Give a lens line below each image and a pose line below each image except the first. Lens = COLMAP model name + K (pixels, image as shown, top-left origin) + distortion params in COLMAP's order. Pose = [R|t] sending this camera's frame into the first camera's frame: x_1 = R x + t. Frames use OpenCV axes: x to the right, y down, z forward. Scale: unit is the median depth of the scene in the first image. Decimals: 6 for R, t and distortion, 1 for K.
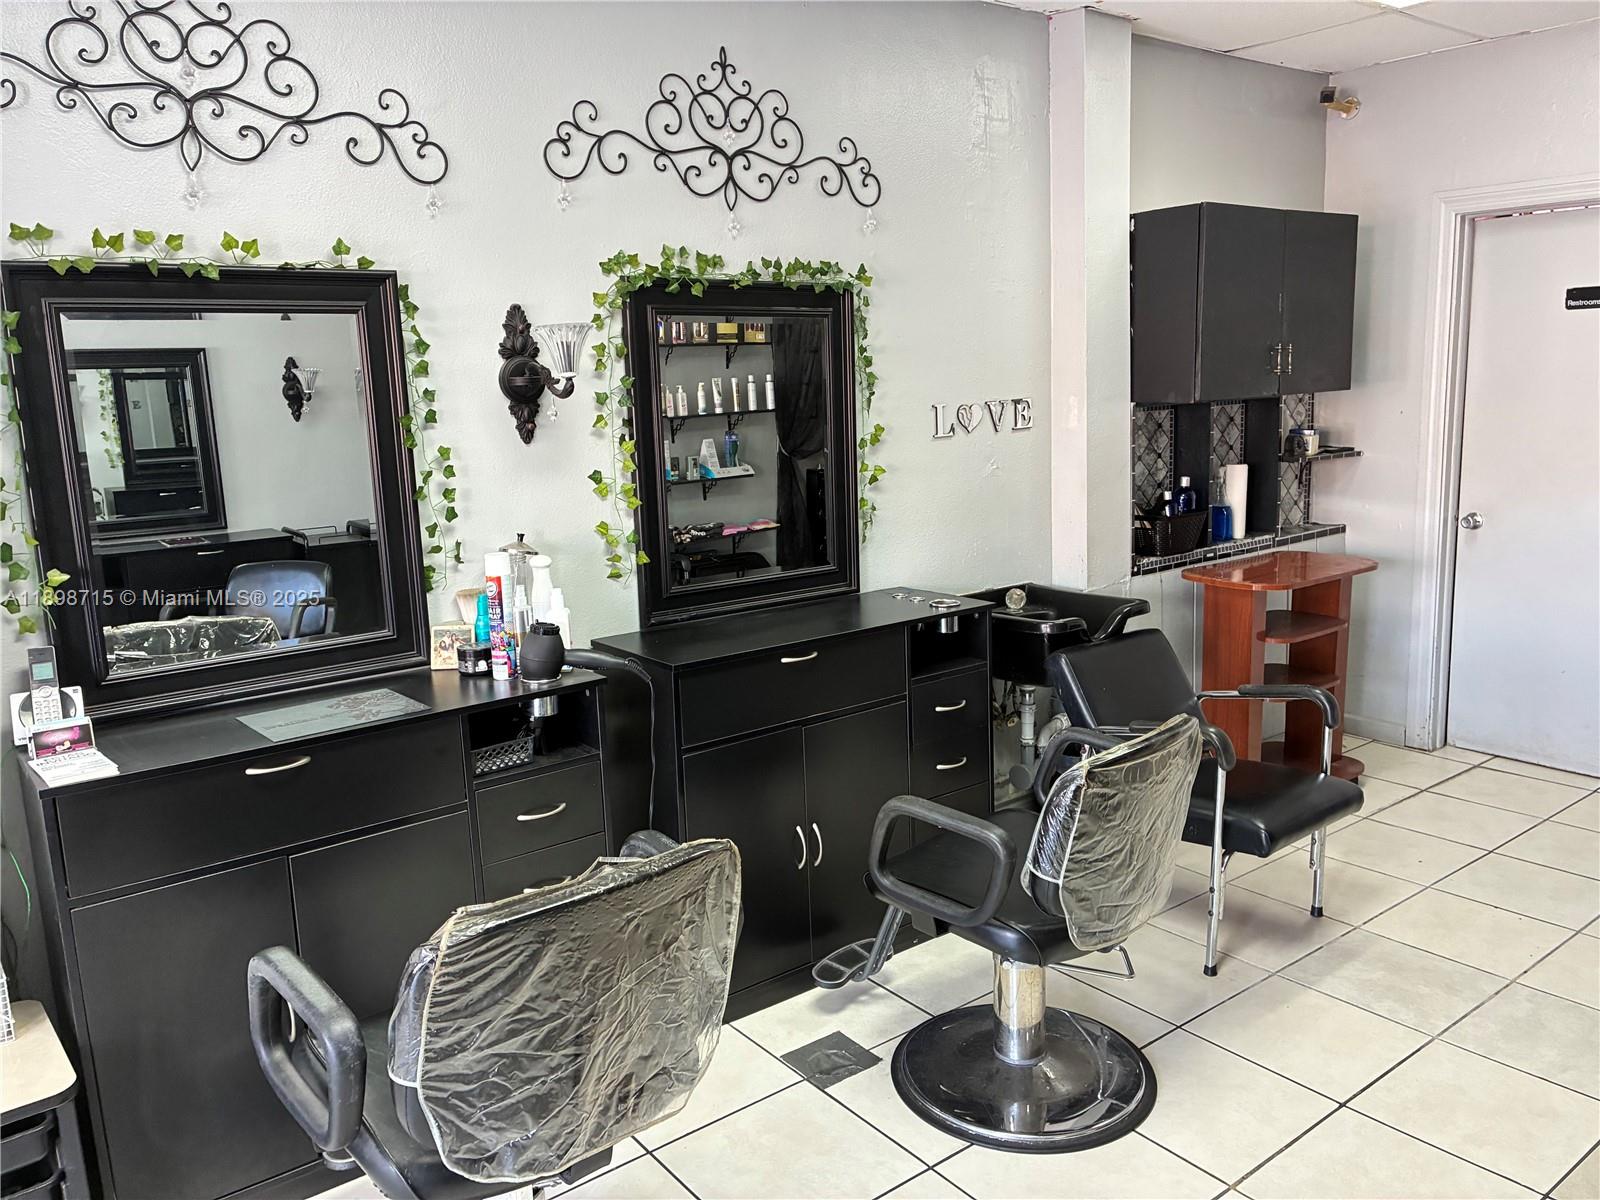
lens RADIAL K [[1220.4, 0, 796.2], [0, 1220.4, 580.8], [0, 0, 1]] dist [0.033574, -0.002753]
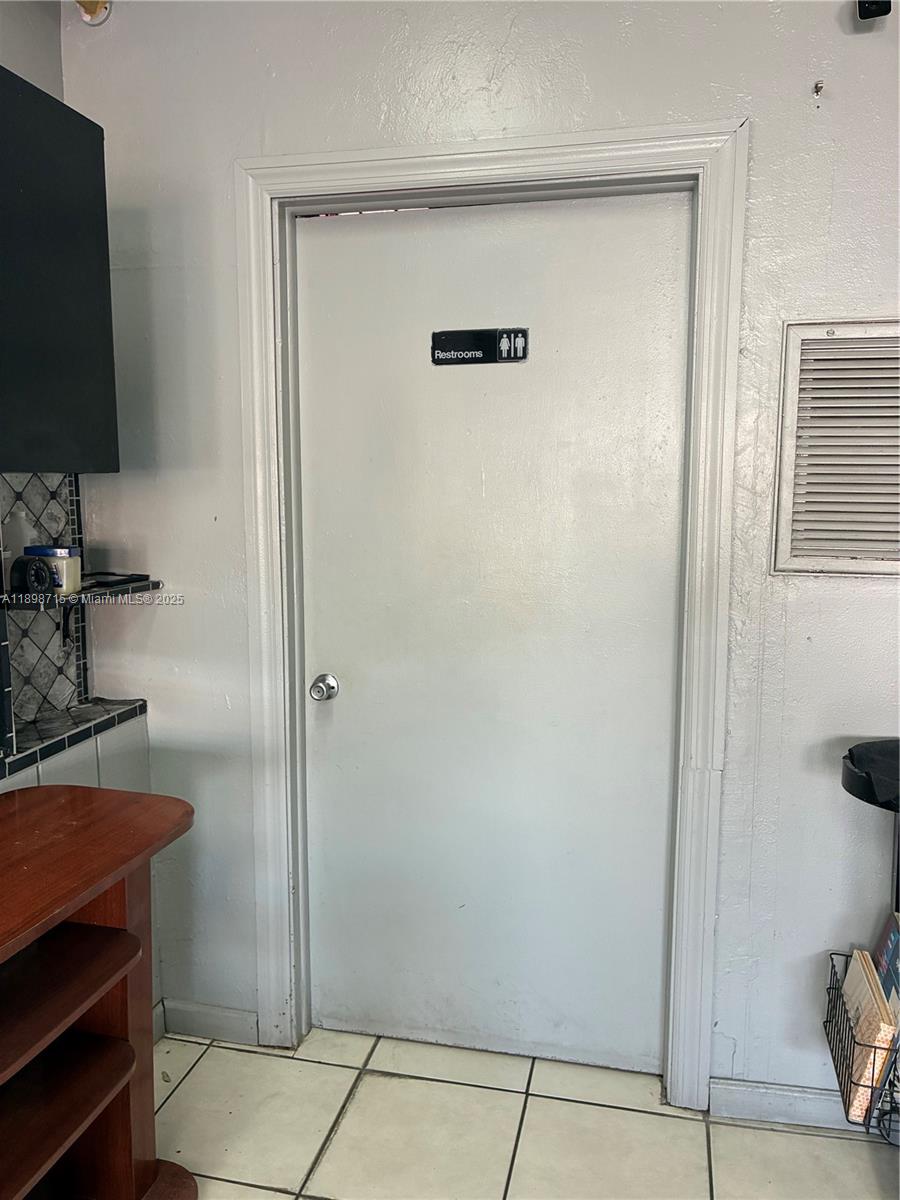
lens RADIAL K [[915.3, 0, 450.0], [0, 915.3, 600.0], [0, 0, 1]] dist [0.033574, -0.002753]
pose [[0.768415, -0.046047, 0.638293, 0.393320], [0.077392, 0.996774, -0.021261, -0.106095], [-0.635255, 0.065737, 0.769500, 0.787996]]
